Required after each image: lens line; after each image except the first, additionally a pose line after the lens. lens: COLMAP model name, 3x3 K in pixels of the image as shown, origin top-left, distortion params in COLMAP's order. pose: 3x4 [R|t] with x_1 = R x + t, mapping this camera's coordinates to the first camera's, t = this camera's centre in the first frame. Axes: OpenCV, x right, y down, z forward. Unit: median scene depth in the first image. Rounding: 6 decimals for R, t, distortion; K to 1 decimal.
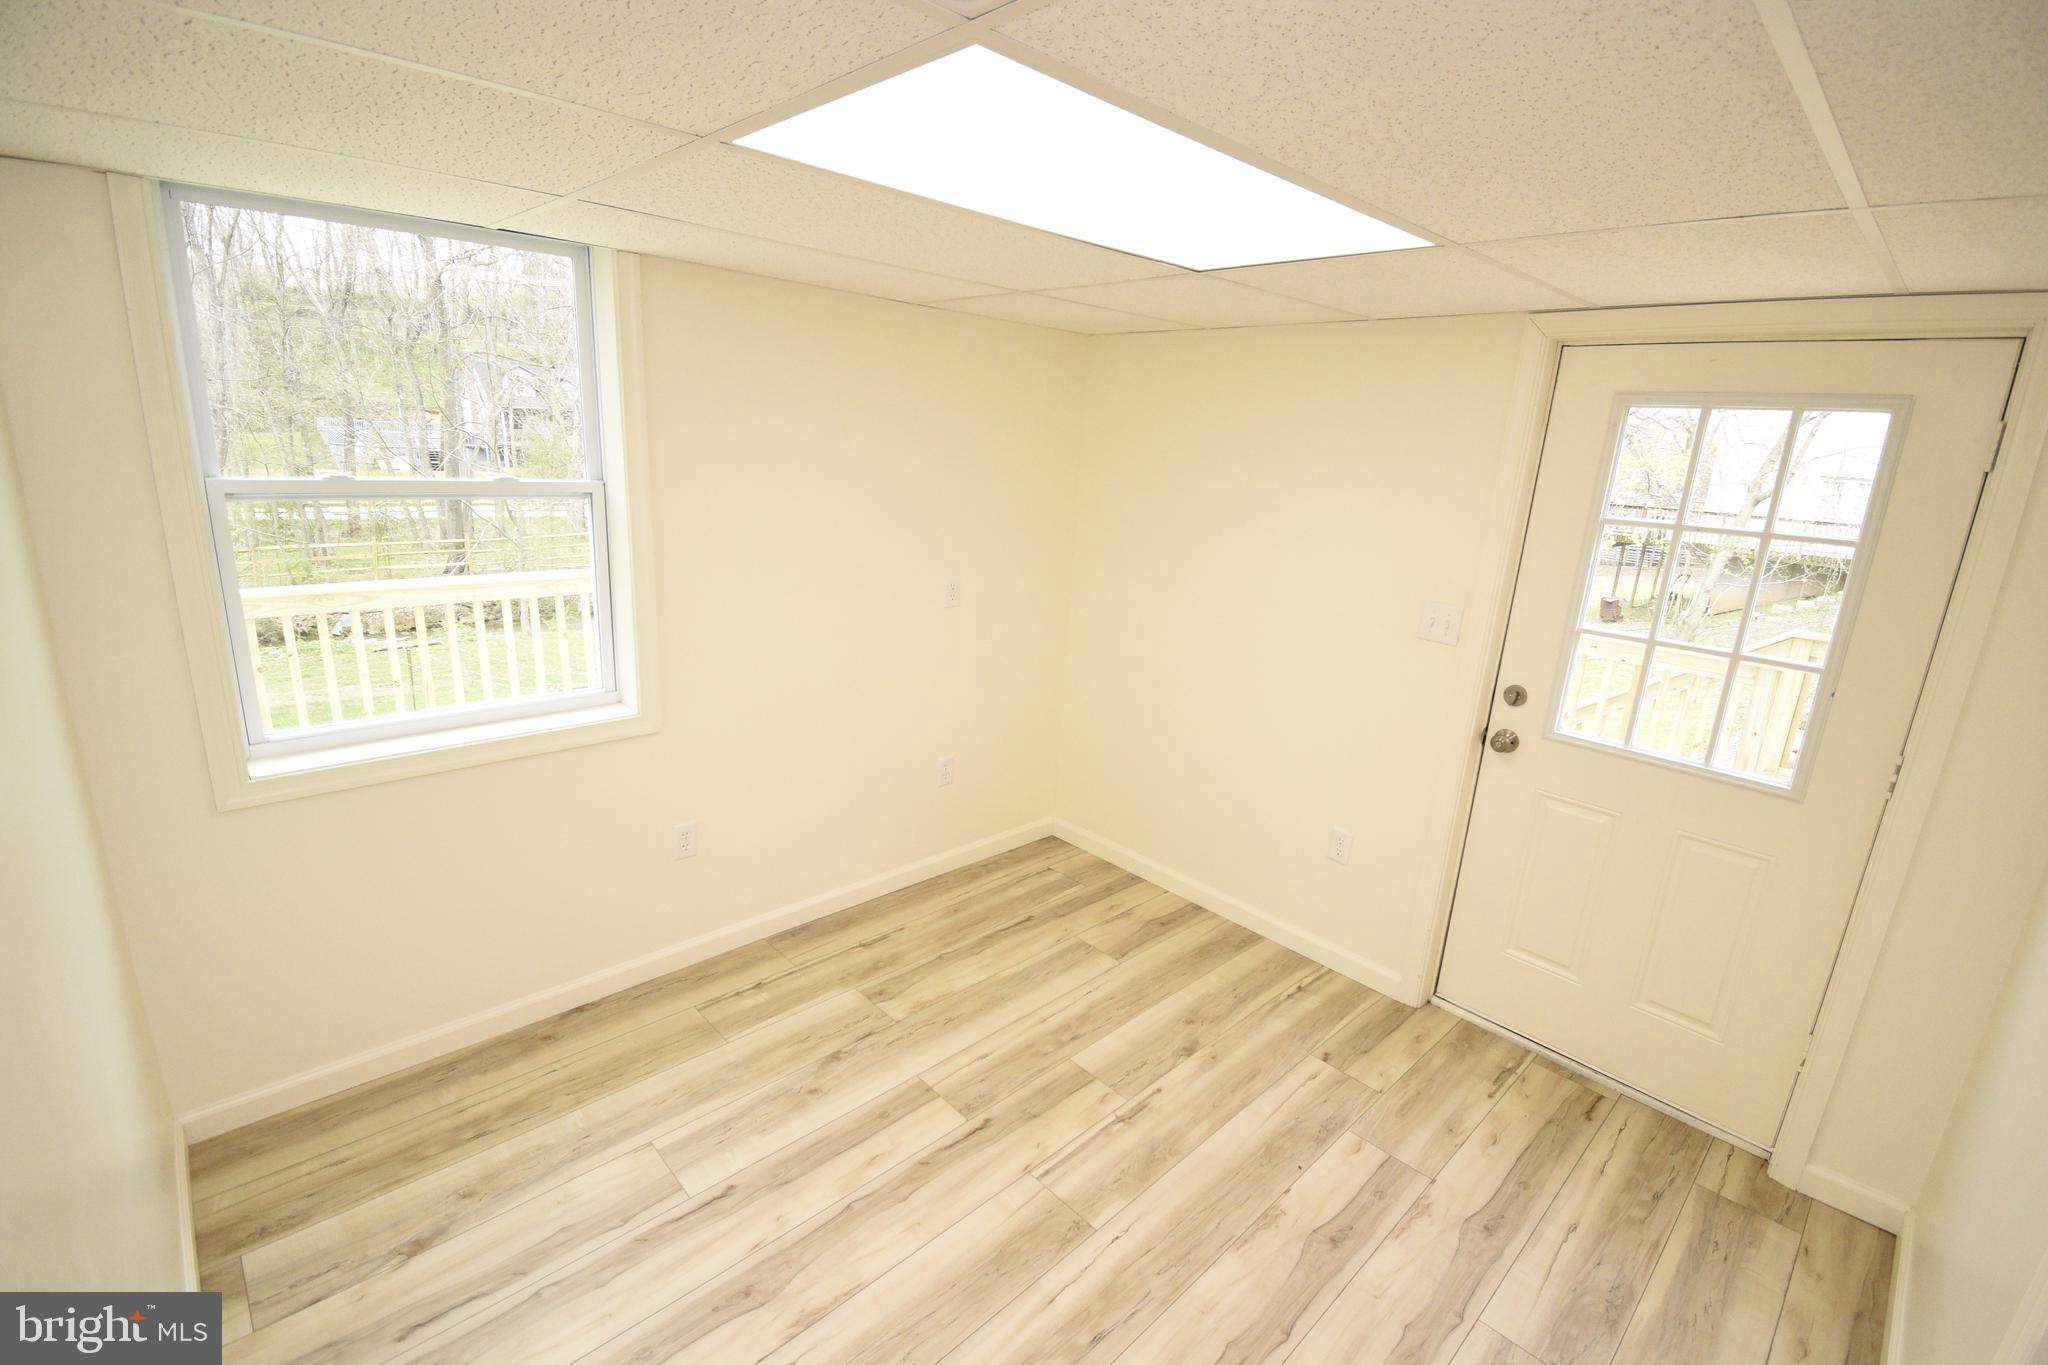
lens RADIAL K [[911.0, 0, 1033.7], [0, 911.0, 689.5], [0, 0, 1]] dist [0.025925, -0.031778]
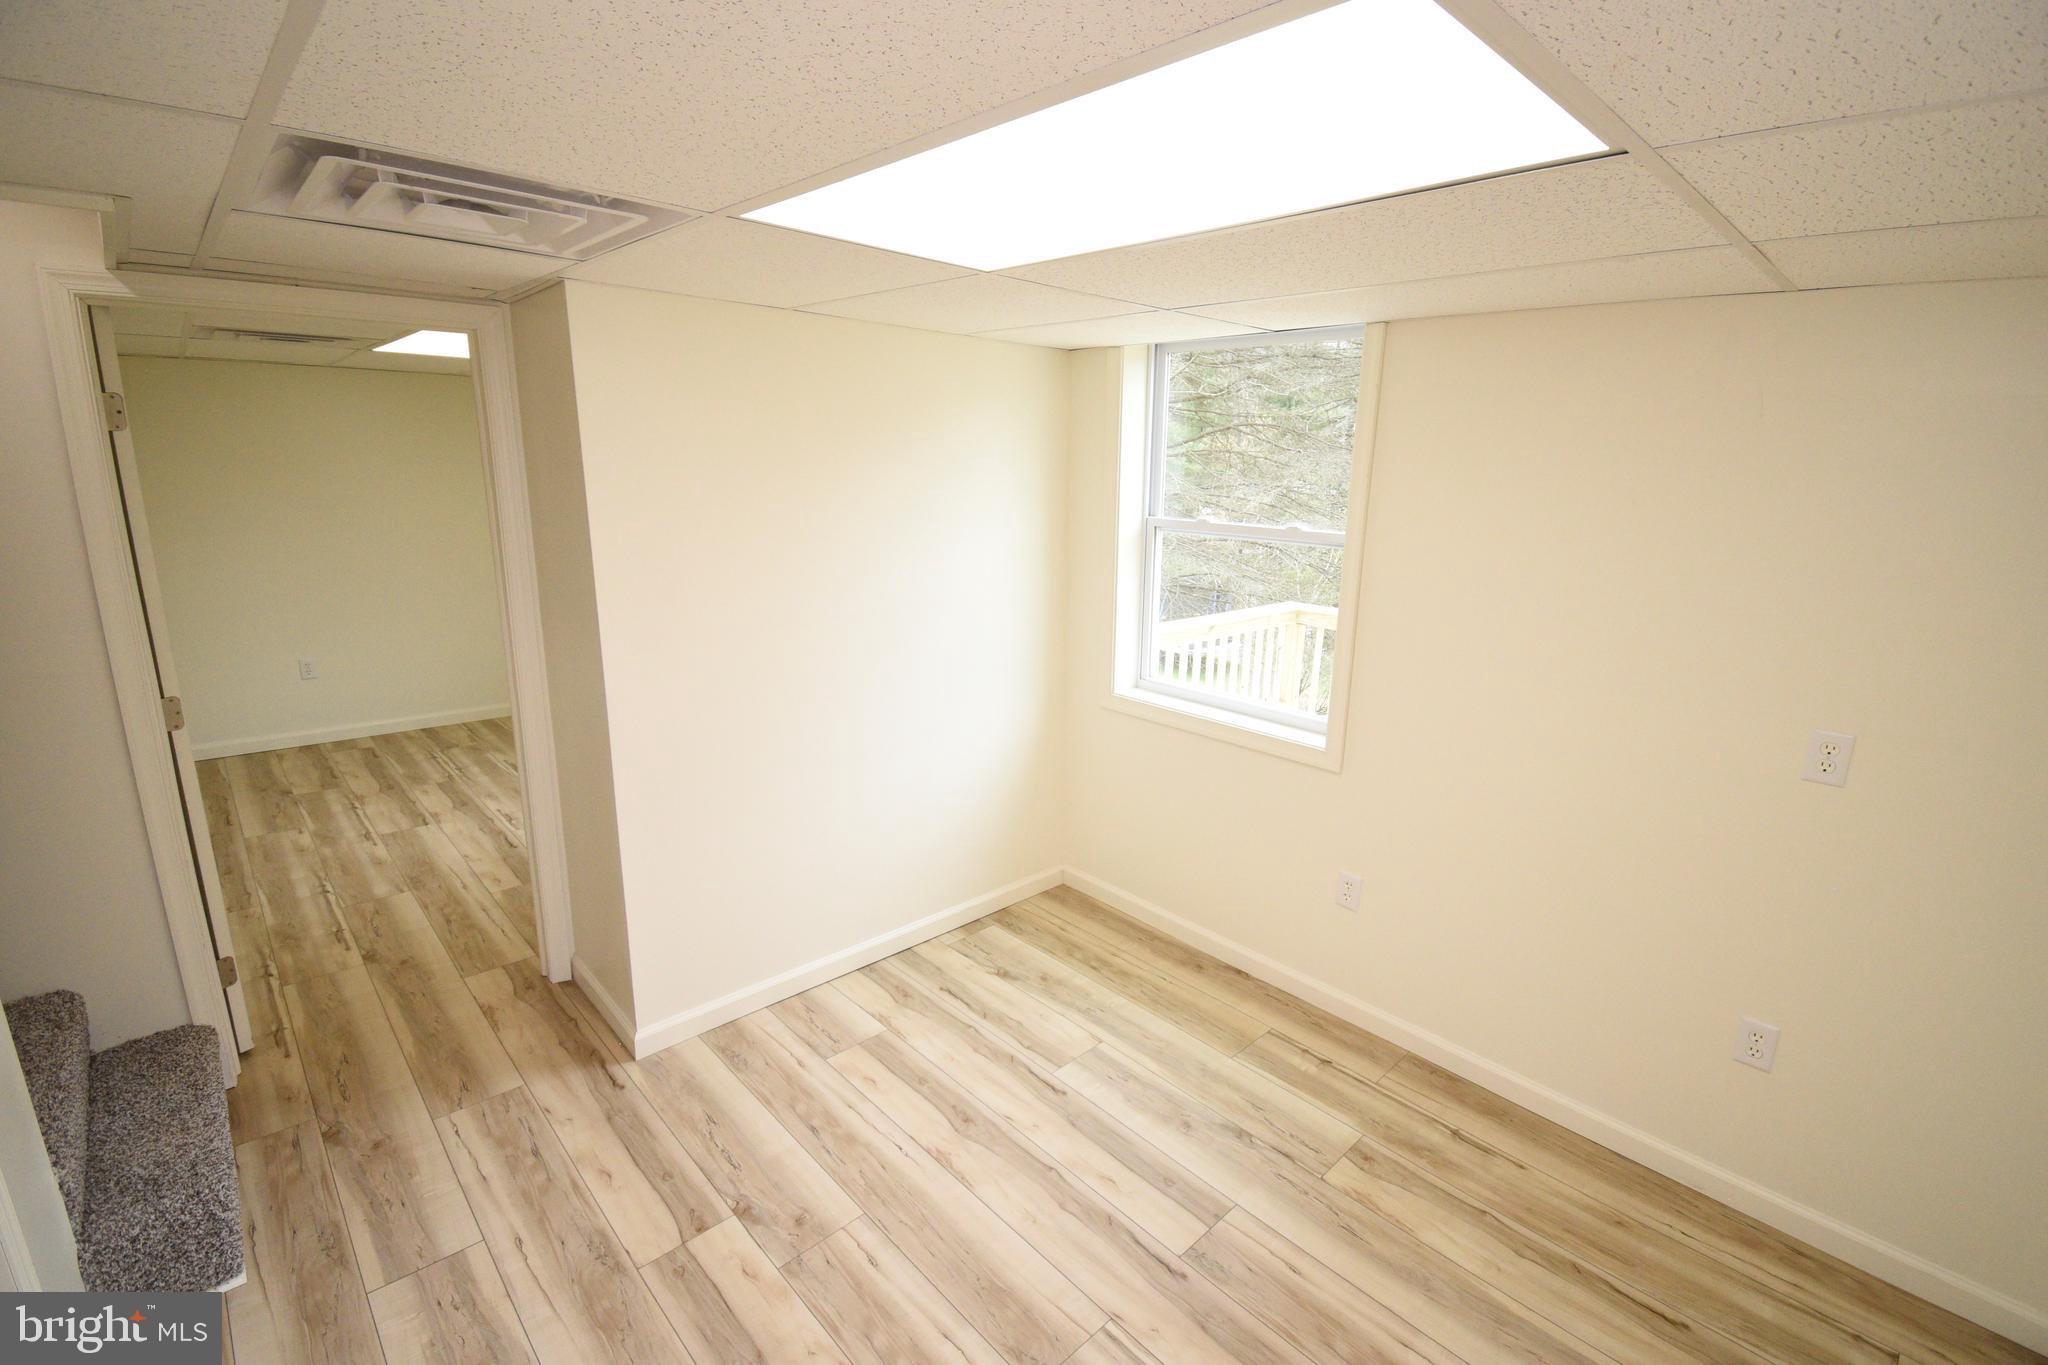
lens RADIAL K [[911.0, 0, 1033.7], [0, 911.0, 689.5], [0, 0, 1]] dist [0.025925, -0.031778]
pose [[-0.010108, 0.191731, -0.981395, 0.665587], [-0.292908, 0.937828, 0.186237, -0.149827], [0.956087, 0.289341, 0.046680, 0.663401]]
